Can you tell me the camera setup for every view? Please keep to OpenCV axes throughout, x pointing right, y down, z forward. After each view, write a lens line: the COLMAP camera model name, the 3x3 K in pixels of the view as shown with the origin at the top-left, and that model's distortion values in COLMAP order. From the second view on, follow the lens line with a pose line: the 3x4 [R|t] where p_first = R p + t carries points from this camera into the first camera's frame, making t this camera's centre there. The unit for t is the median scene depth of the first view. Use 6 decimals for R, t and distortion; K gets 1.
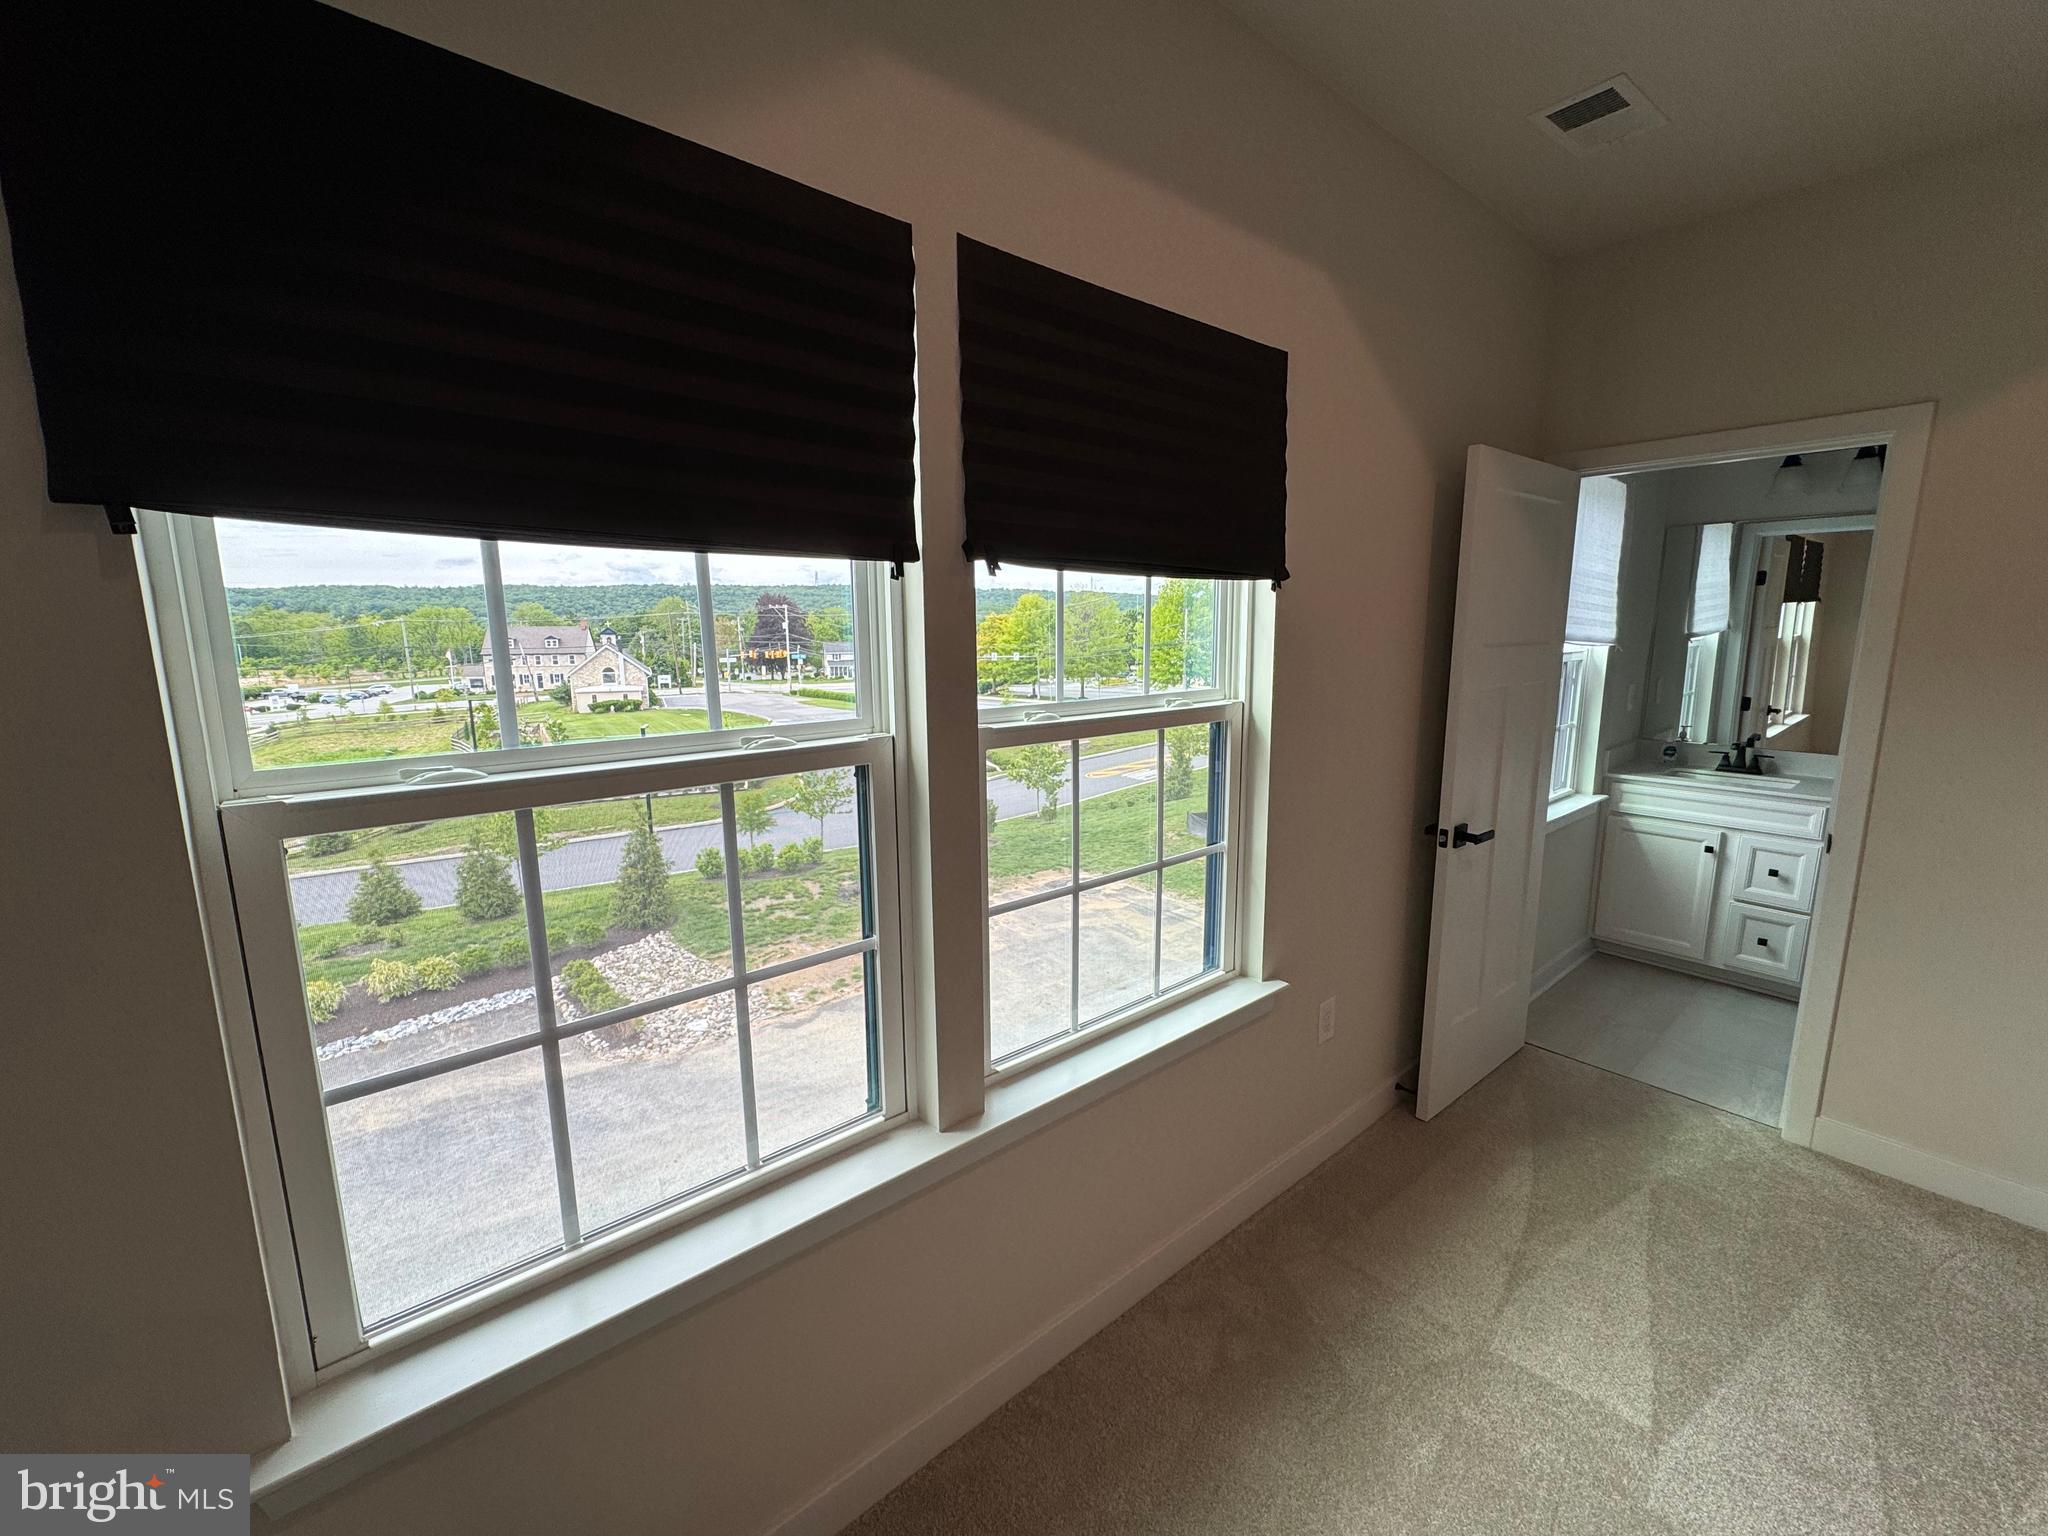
lens RADIAL K [[816.5, 0, 1024.0], [0, 816.5, 768.0], [0, 0, 1]] dist [-0.002873, 0.000144]
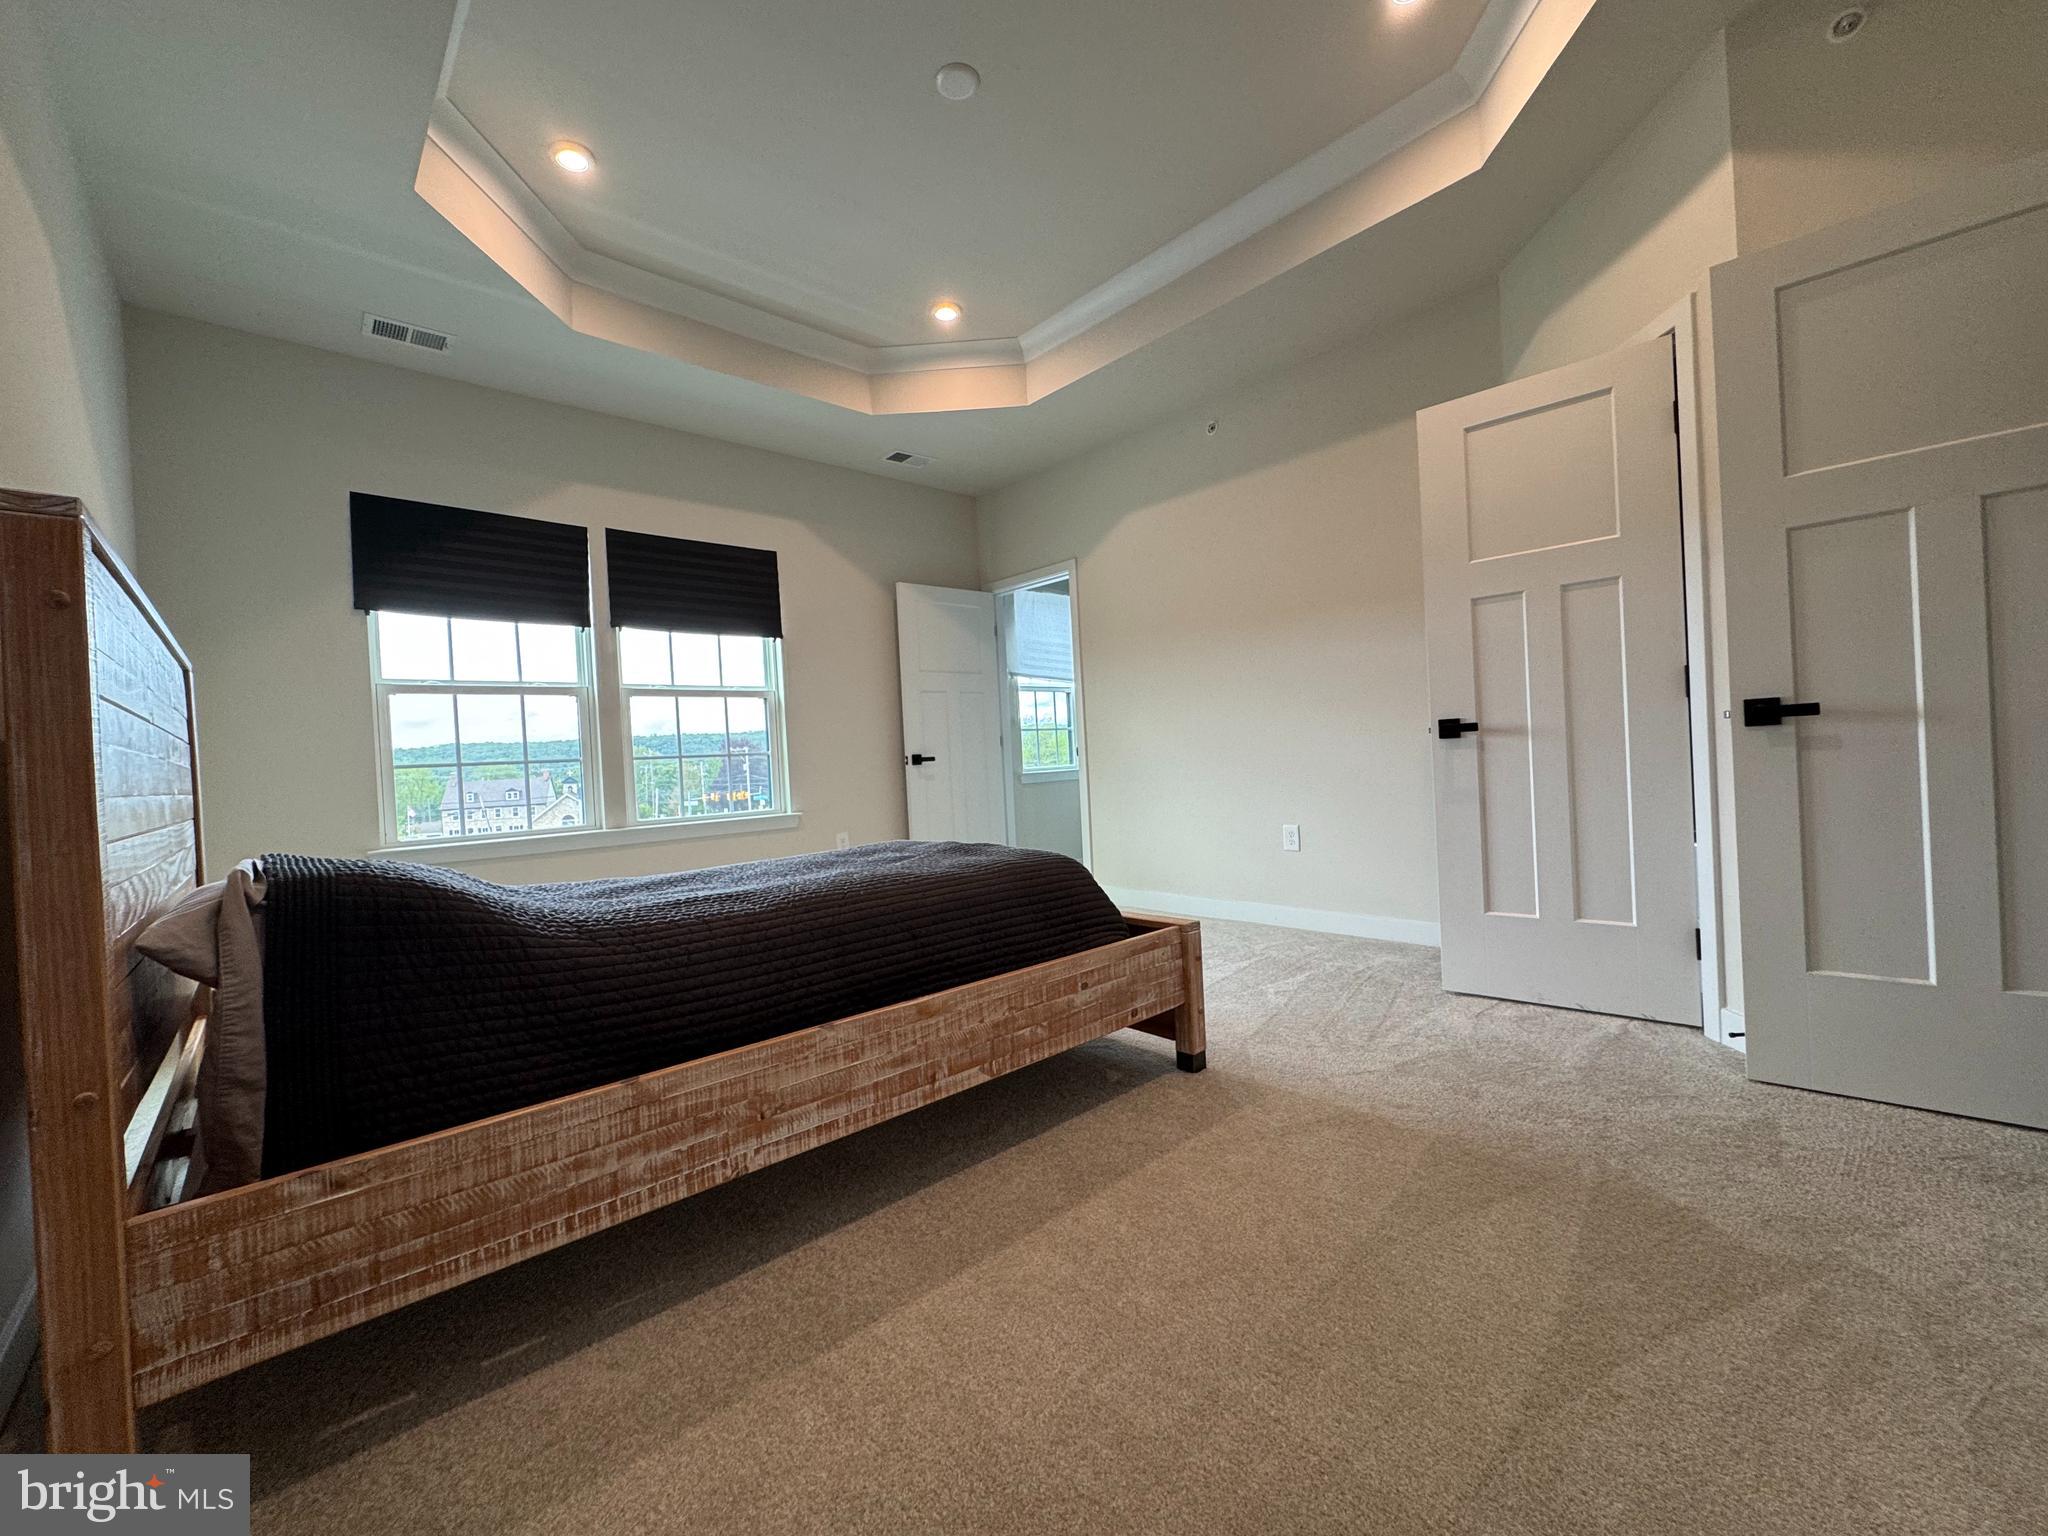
lens RADIAL K [[816.5, 0, 1024.0], [0, 816.5, 768.0], [0, 0, 1]] dist [-0.002873, 0.000144]
pose [[0.998137, -0.046304, 0.039741, 0.951116], [0.052124, 0.985618, -0.160749, 0.600319], [-0.031726, 0.162521, 0.986195, -1.413183]]
